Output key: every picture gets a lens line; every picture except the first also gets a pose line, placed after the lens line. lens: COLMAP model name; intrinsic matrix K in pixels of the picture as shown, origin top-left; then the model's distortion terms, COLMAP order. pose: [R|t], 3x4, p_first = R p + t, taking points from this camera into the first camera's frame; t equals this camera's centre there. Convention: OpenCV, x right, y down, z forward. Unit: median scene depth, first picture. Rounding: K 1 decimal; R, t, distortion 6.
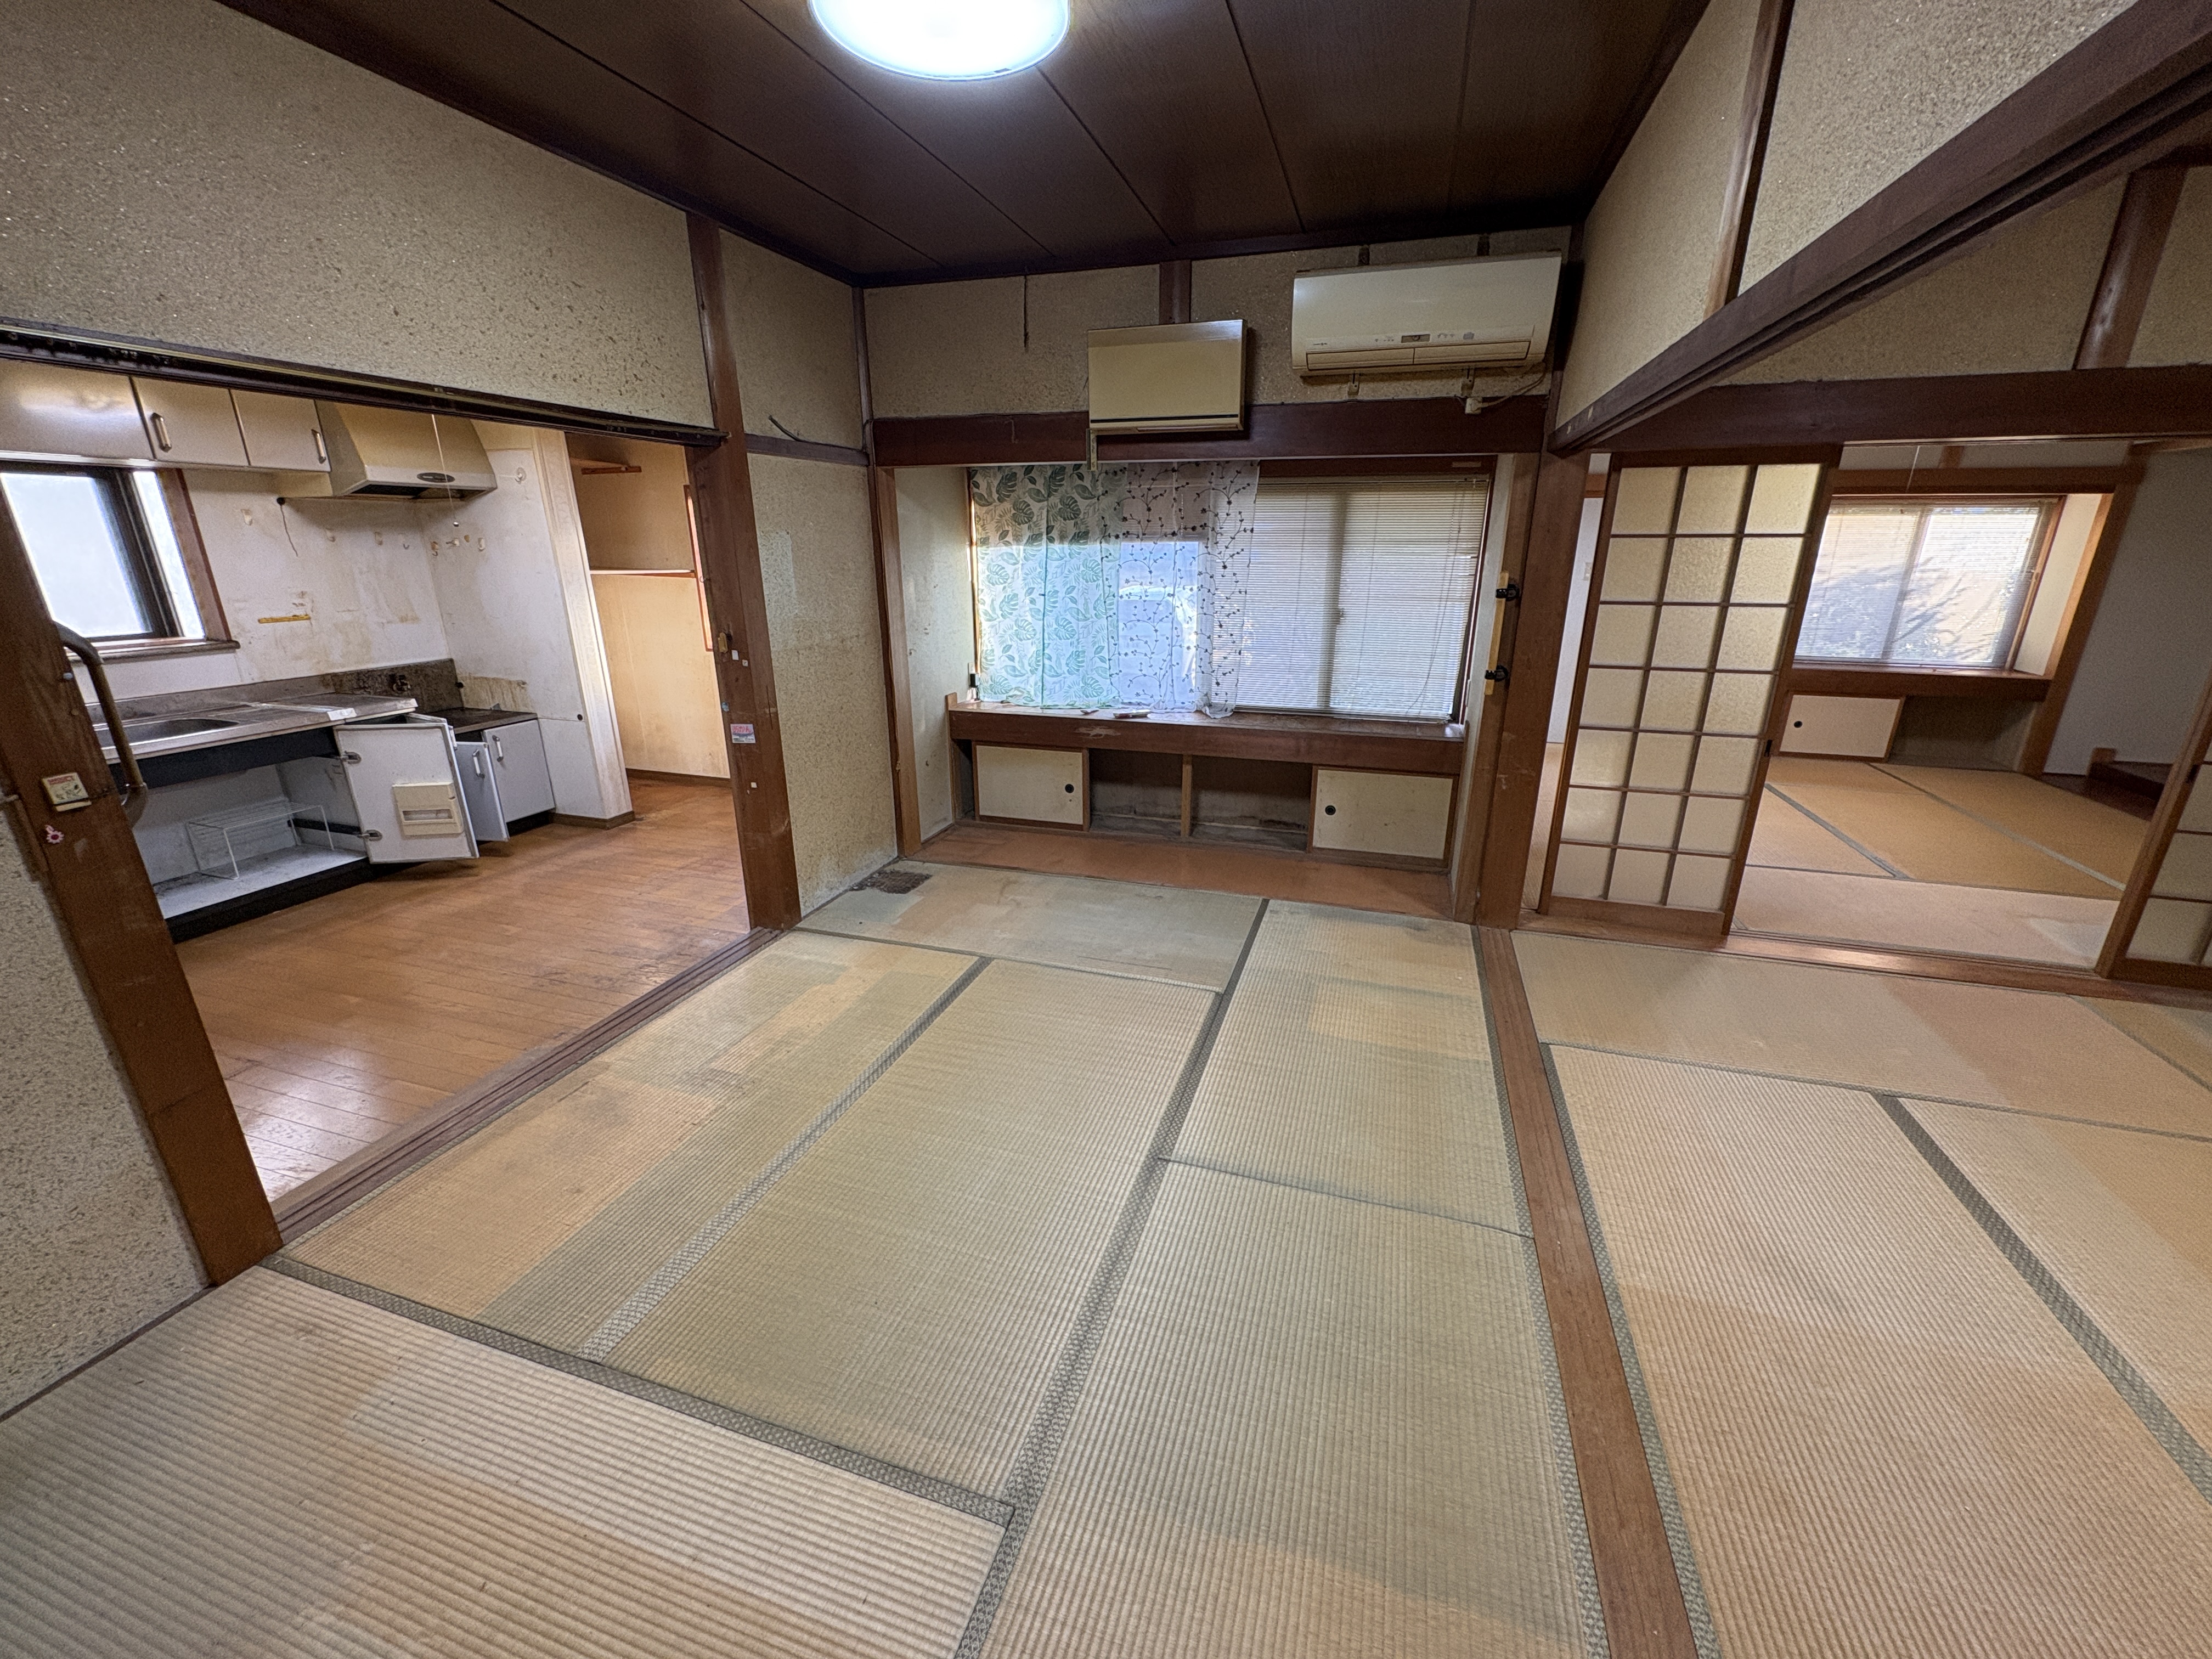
lens RADIAL K [[883.8, 0, 1110.2], [0, 883.8, 826.0], [0, 0, 1]] dist [0.000869, -0.000152]
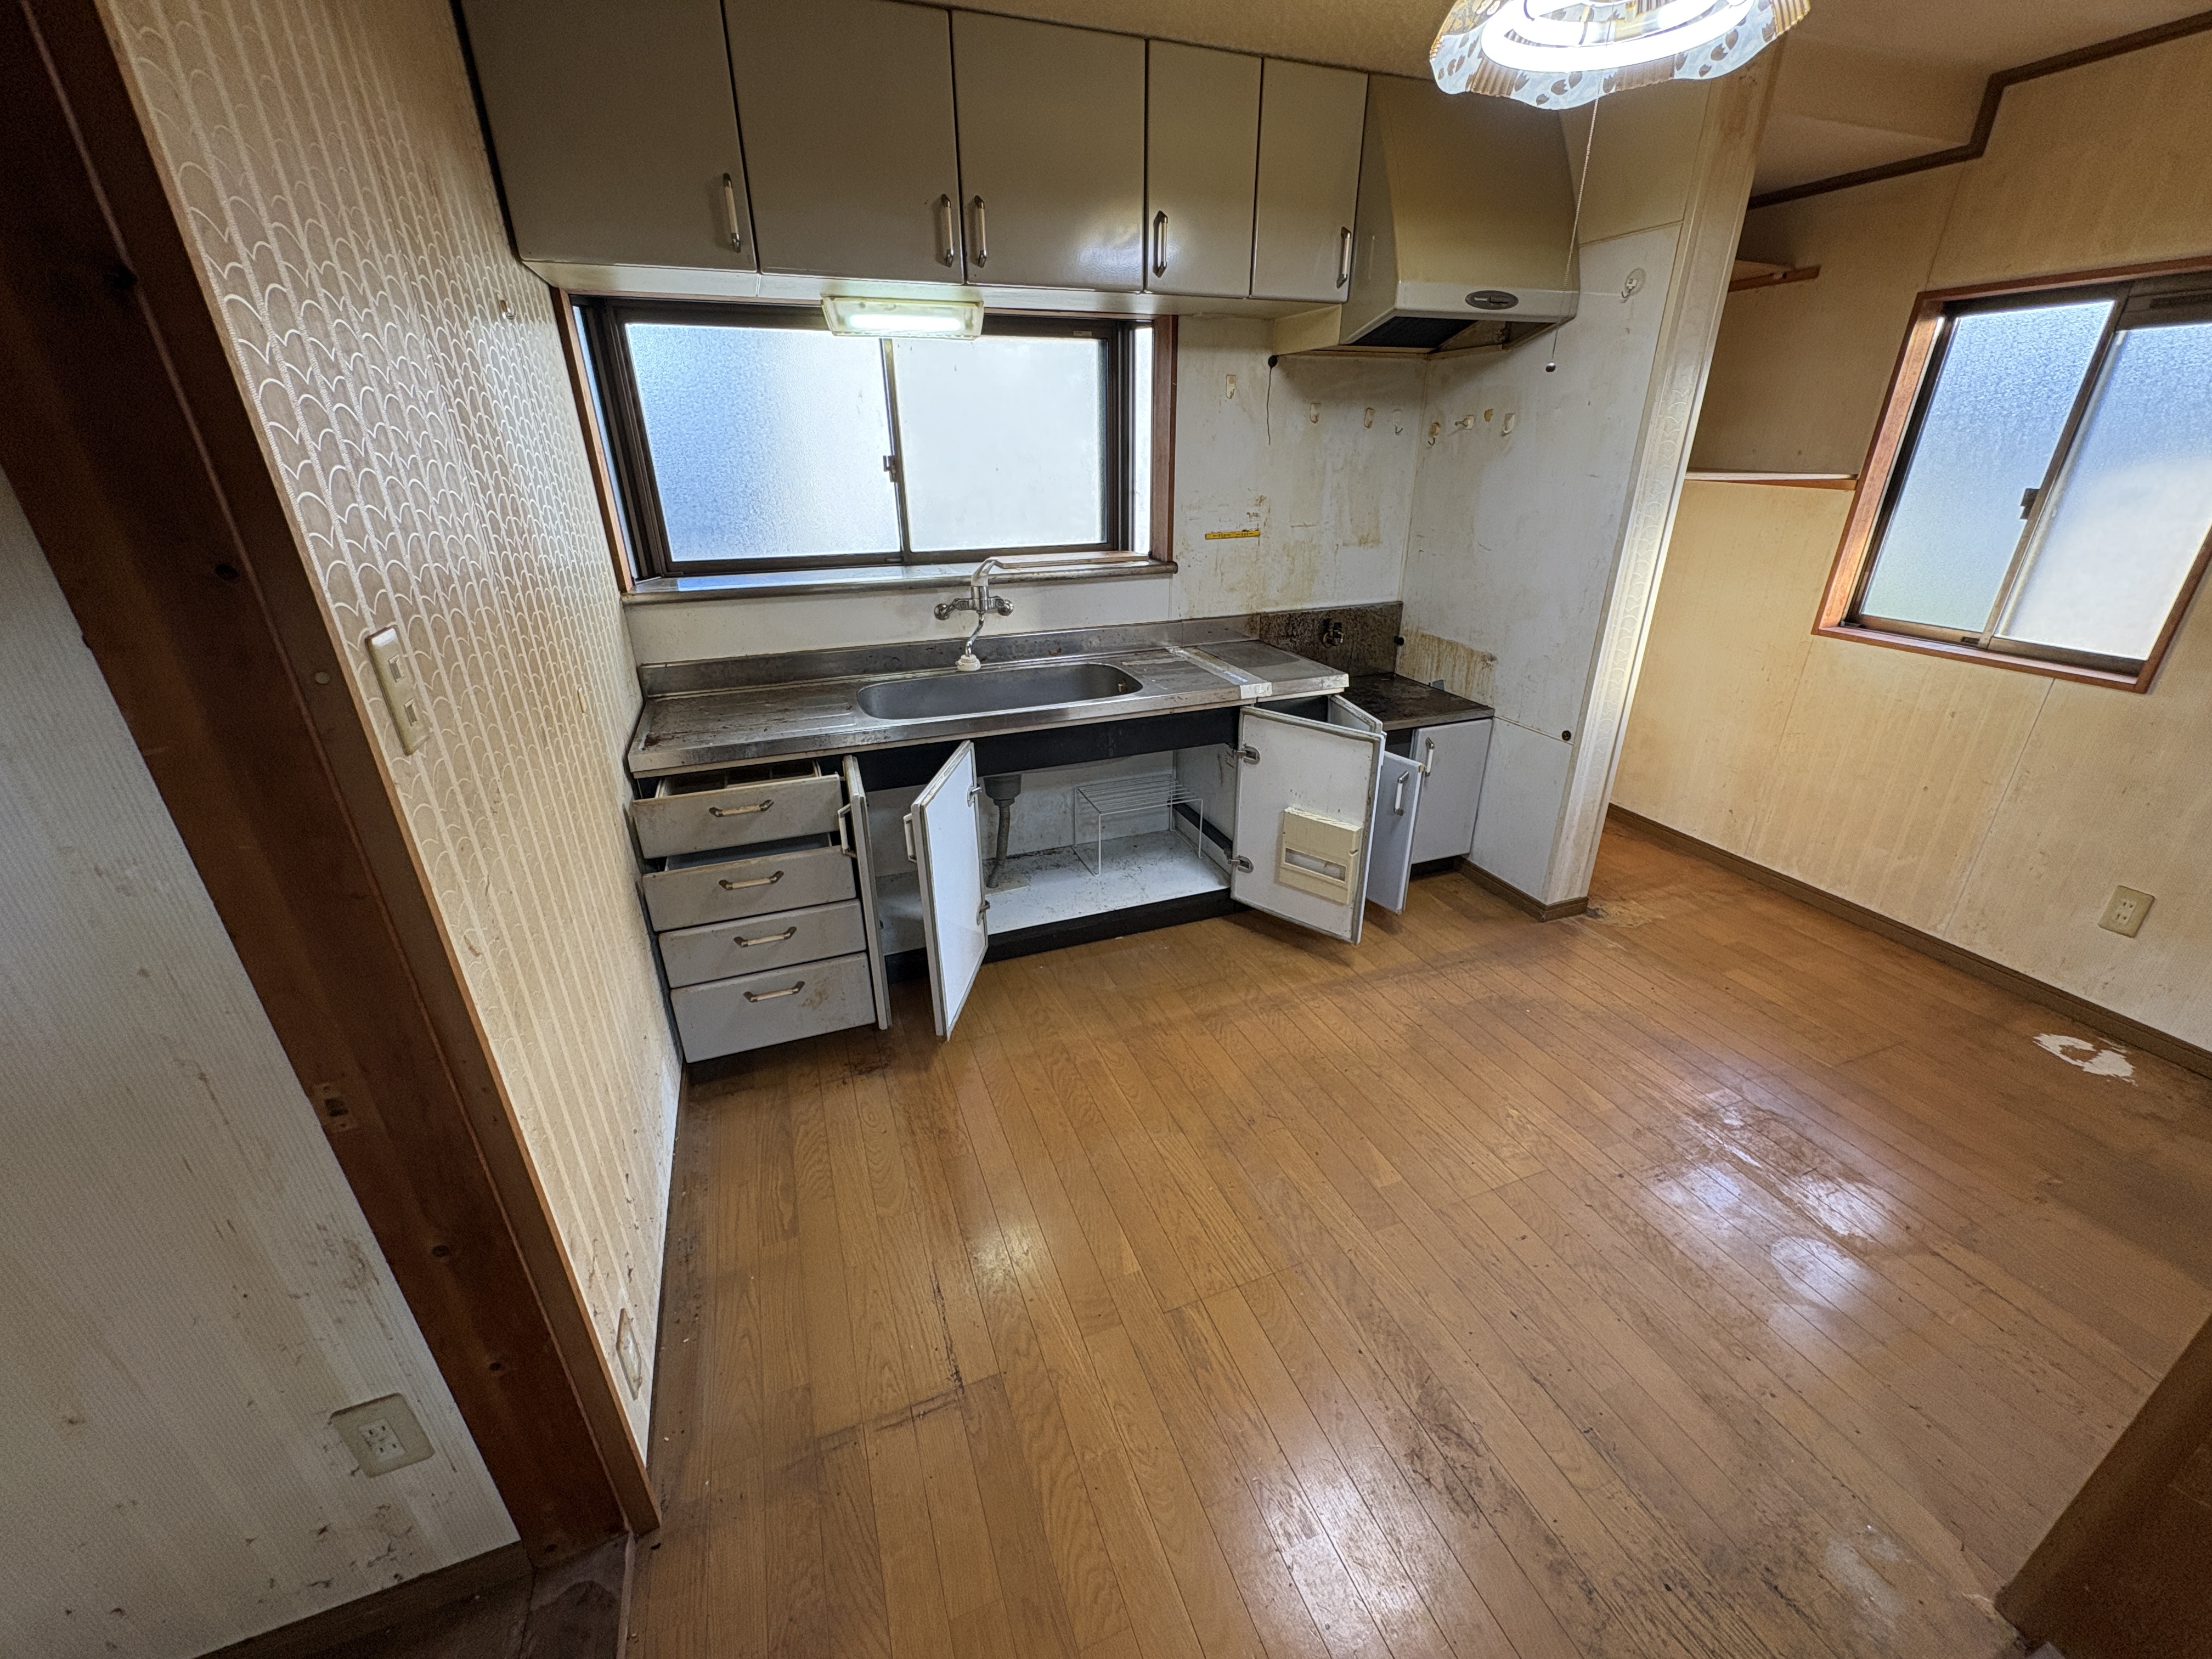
lens RADIAL K [[883.8, 0, 1110.2], [0, 883.8, 826.0], [0, 0, 1]] dist [0.000869, -0.000152]
pose [[0.629566, 0.307125, -0.713667, -0.403576], [-0.231158, 0.951000, 0.205343, -0.131443], [0.741764, 0.035693, 0.669711, 0.445564]]
